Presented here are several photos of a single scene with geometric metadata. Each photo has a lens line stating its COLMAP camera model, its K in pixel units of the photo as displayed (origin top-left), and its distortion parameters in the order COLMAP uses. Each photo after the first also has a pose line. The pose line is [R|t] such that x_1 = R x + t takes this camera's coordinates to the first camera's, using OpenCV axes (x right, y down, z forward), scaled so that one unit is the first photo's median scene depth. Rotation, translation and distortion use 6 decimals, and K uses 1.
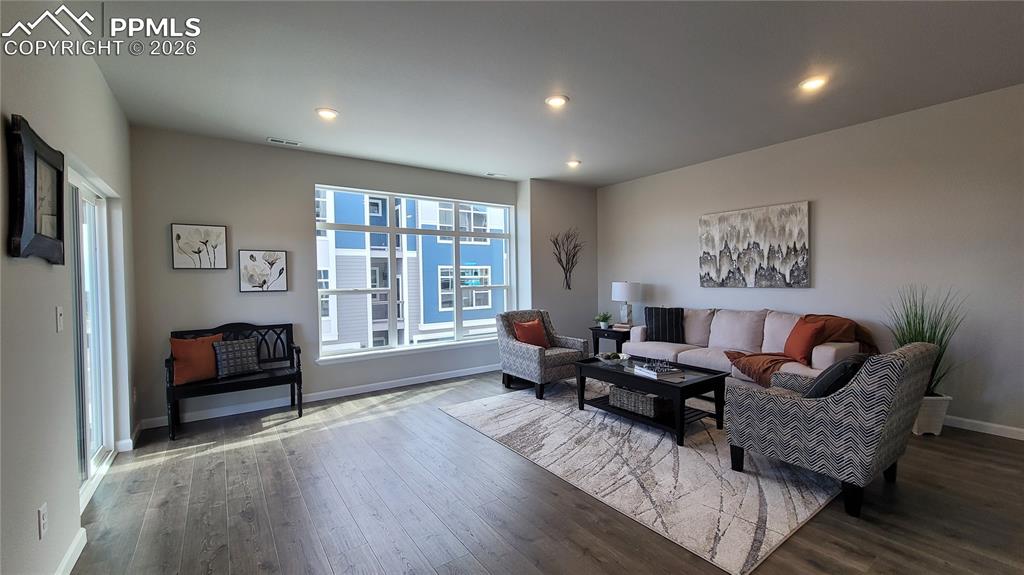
lens RADIAL K [[414.6, 0, 514.2], [0, 414.6, 292.7], [0, 0, 1]] dist [-0.001135, -0.000820]
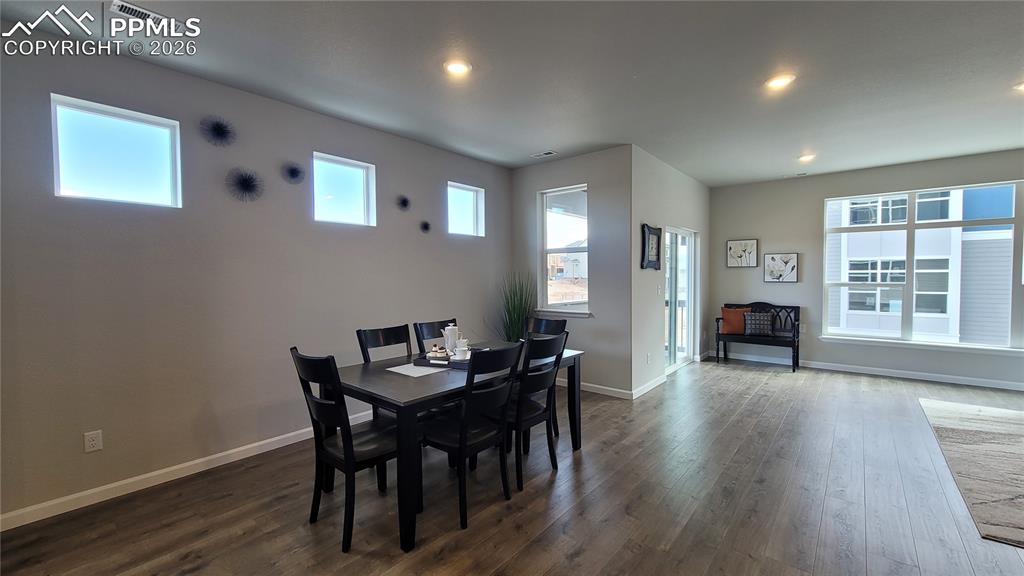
lens RADIAL K [[414.6, 0, 525.5], [0, 414.6, 289.2], [0, 0, 1]] dist [-0.001135, -0.000820]
pose [[0.282184, 0.049953, -0.958059, 0.517969], [-0.031196, 0.998593, 0.042878, -0.012231], [0.958853, 0.017788, 0.283346, -0.251058]]
